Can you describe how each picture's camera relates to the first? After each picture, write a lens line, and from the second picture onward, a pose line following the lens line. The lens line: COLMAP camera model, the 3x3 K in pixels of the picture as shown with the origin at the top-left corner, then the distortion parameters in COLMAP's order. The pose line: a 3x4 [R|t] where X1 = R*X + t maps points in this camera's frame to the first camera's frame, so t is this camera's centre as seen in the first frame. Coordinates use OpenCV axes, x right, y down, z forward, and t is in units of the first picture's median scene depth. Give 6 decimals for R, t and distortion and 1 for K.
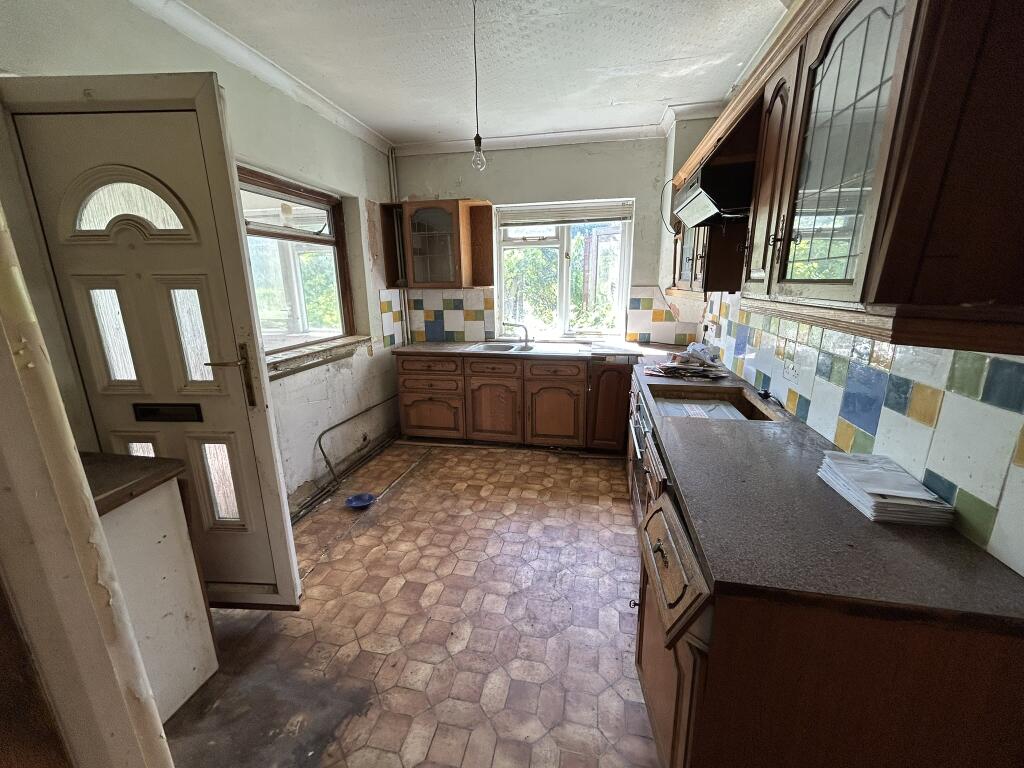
lens RADIAL K [[415.4, 0, 513.1], [0, 415.4, 383.2], [0, 0, 1]] dist [0.001671, 0.000178]
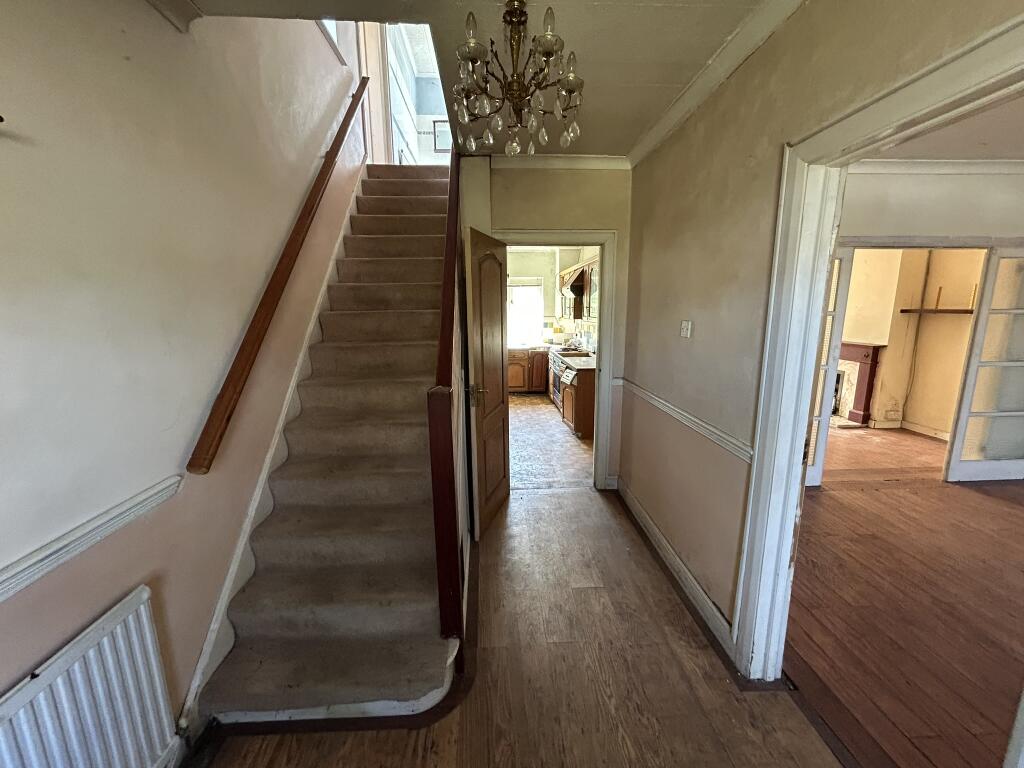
lens RADIAL K [[415.4, 0, 511.5], [0, 415.4, 387.2], [0, 0, 1]] dist [0.001671, 0.000178]
pose [[0.965752, -0.044825, 0.255565, -0.515562], [0.059508, 0.996974, -0.050008, 0.265115], [-0.252550, 0.063503, 0.965498, -1.182702]]
